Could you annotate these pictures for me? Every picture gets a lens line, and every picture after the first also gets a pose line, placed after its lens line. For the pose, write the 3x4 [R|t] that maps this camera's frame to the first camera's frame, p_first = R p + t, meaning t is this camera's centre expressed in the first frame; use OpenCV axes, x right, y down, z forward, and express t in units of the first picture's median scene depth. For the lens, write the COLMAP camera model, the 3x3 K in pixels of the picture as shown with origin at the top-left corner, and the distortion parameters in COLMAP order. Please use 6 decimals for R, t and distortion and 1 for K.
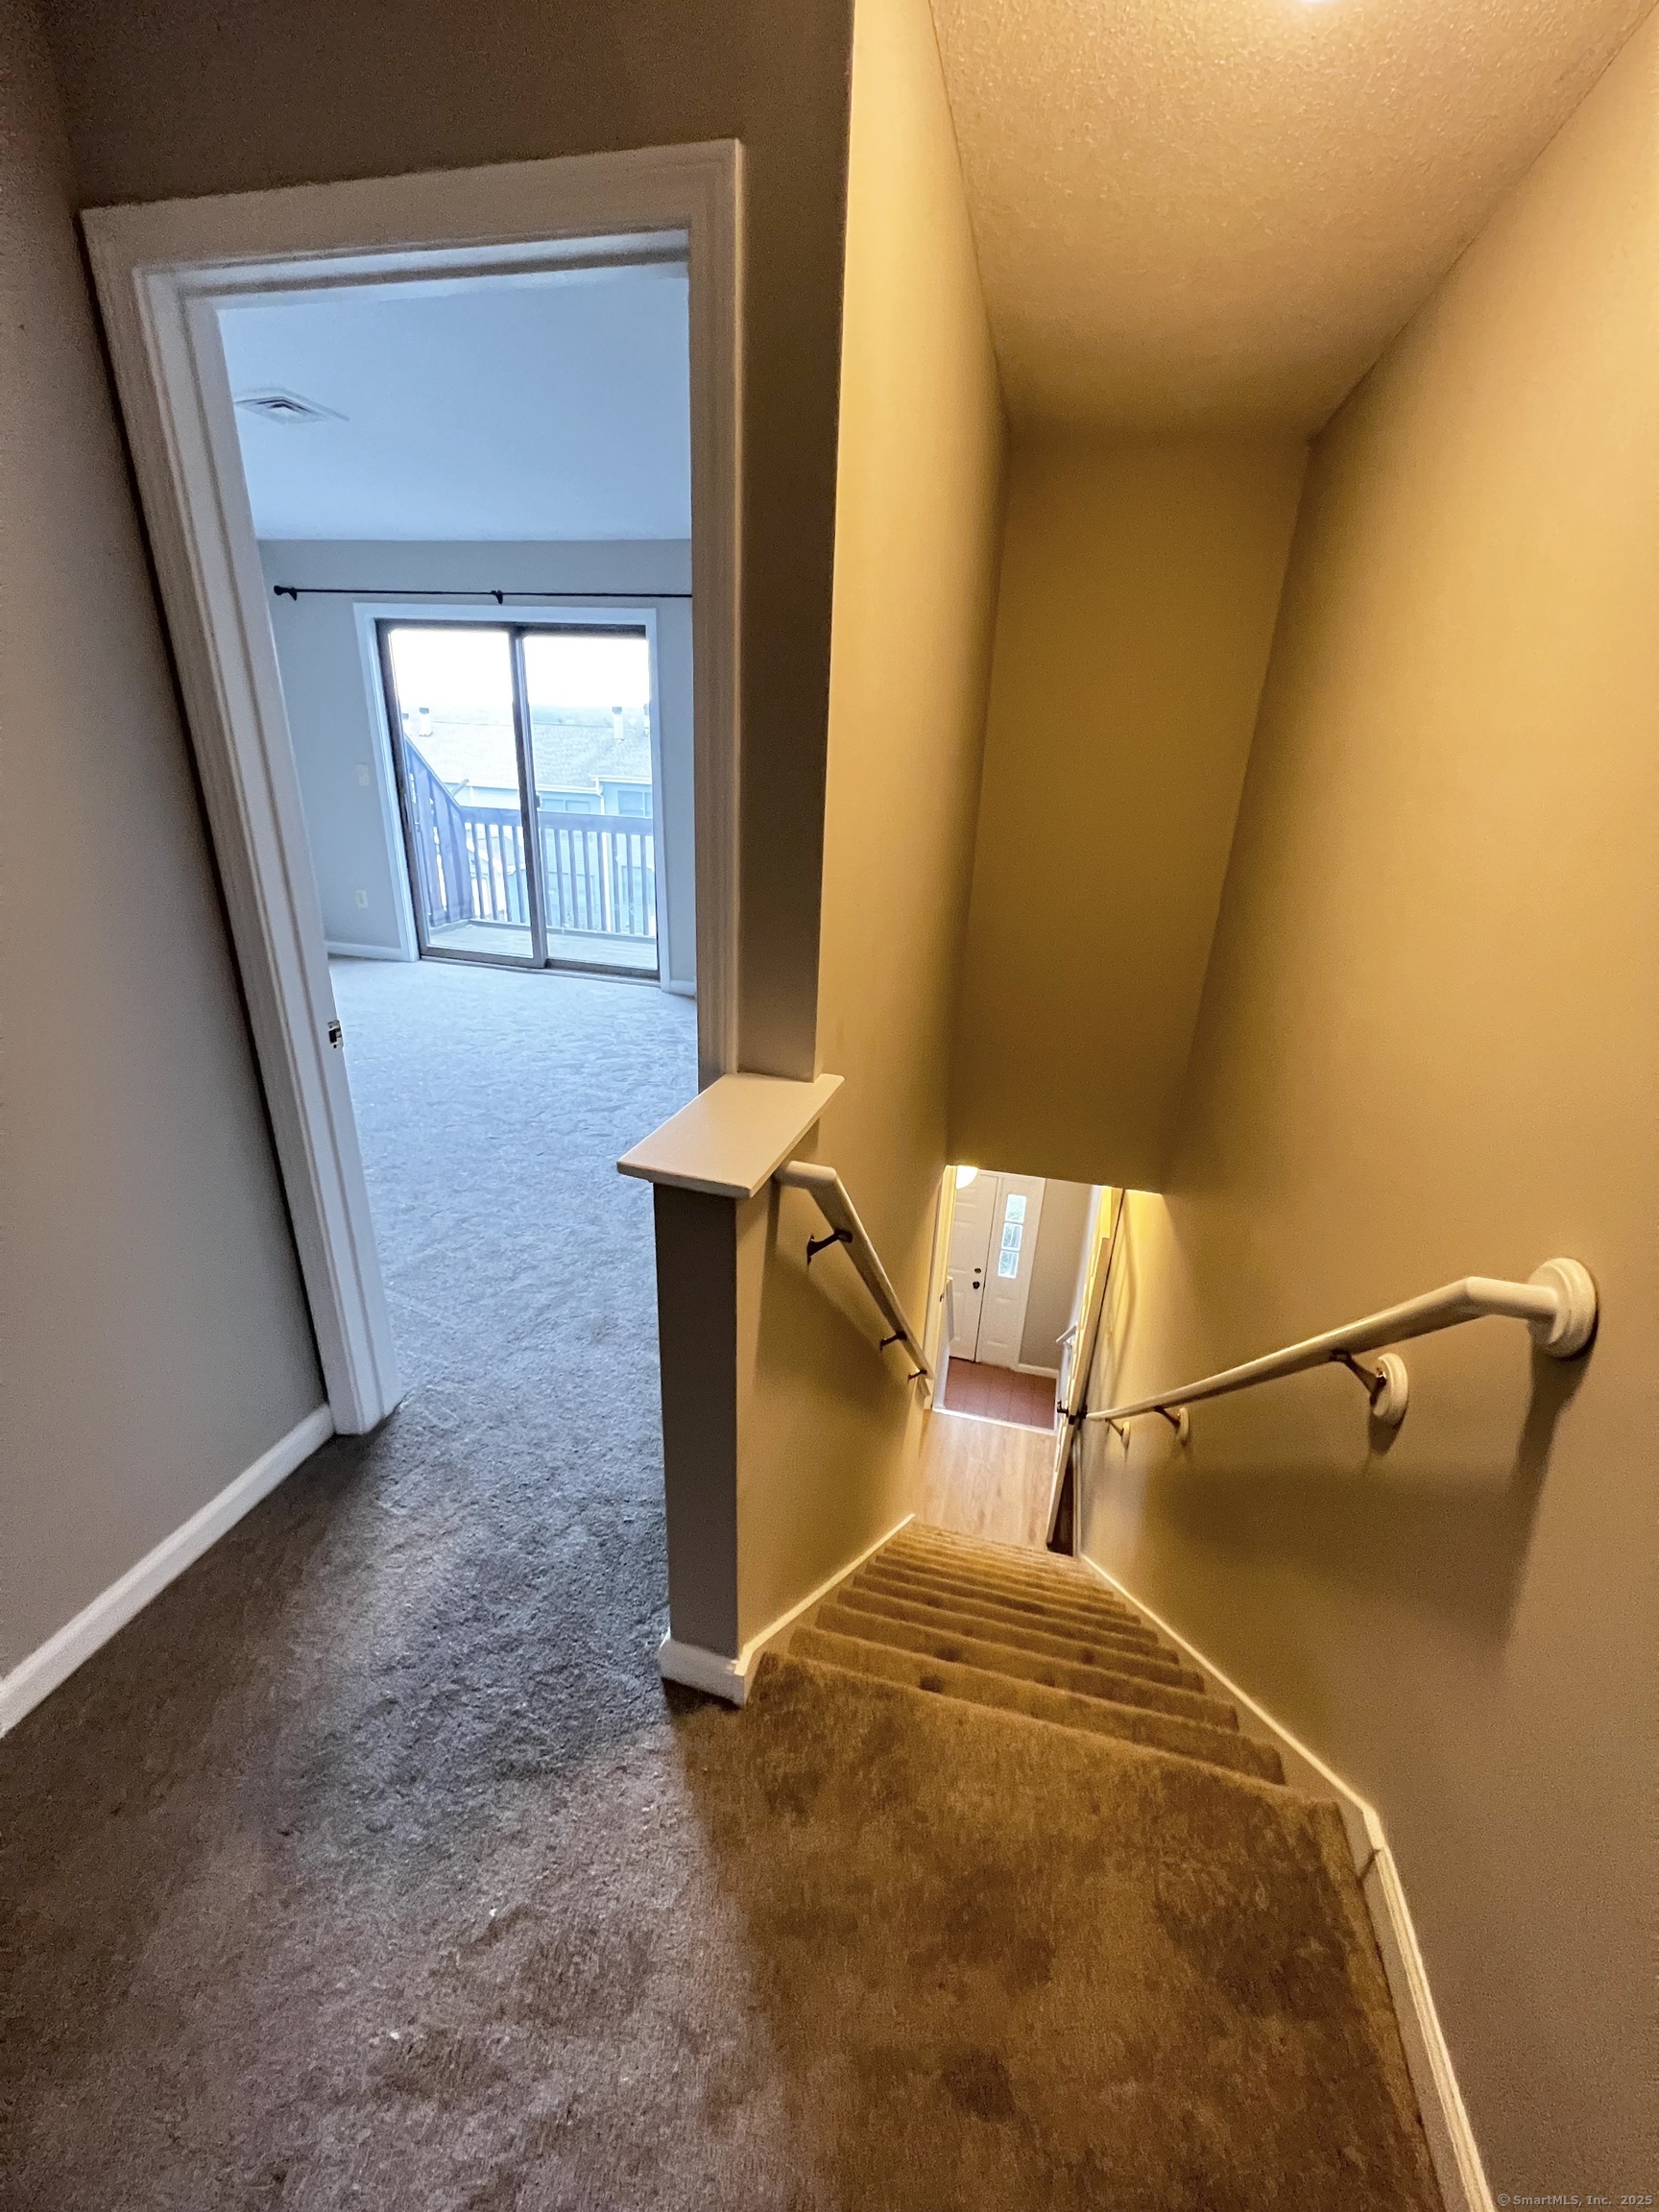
lens RADIAL K [[884.7, 0, 848.8], [0, 884.7, 1118.7], [0, 0, 1]] dist [-0.011638, 0.002149]
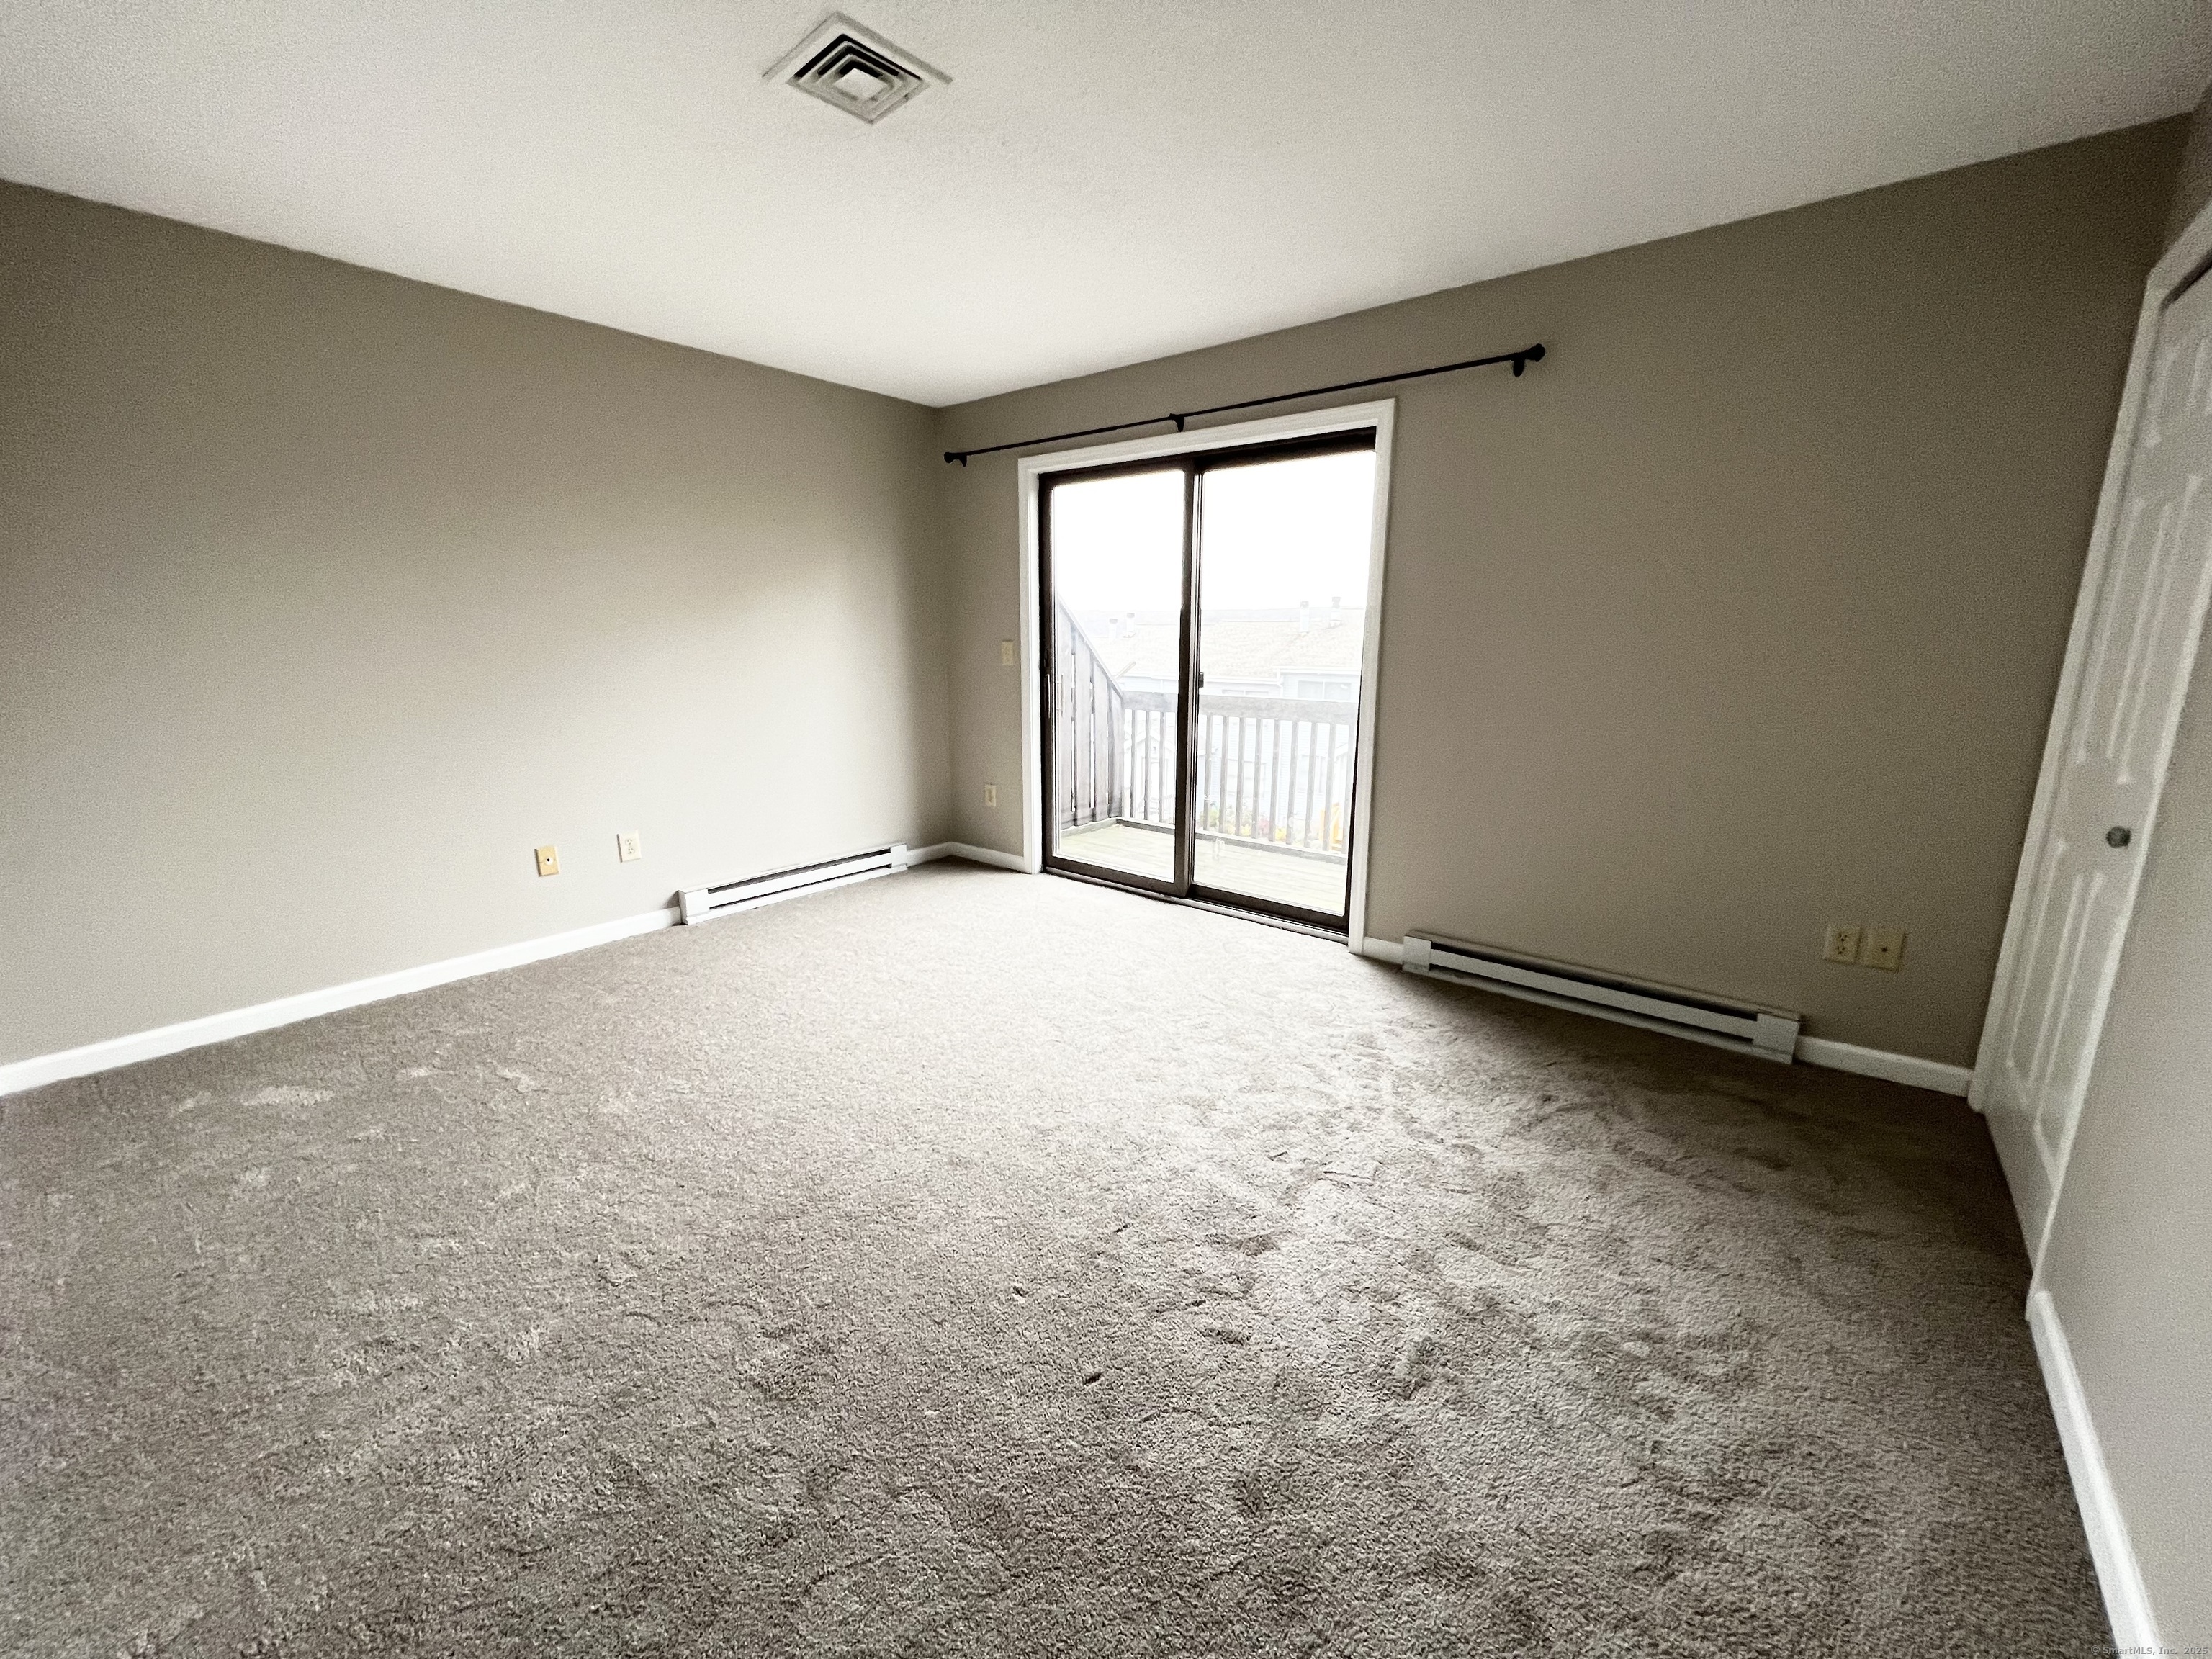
lens RADIAL K [[884.7, 0, 1117.6], [0, 884.7, 820.8], [0, 0, 1]] dist [-0.011638, 0.002149]
pose [[0.905936, 0.046022, -0.420906, -0.099264], [-0.129576, 0.976517, -0.172120, -0.108127], [0.403101, 0.210469, 0.890625, 0.338411]]
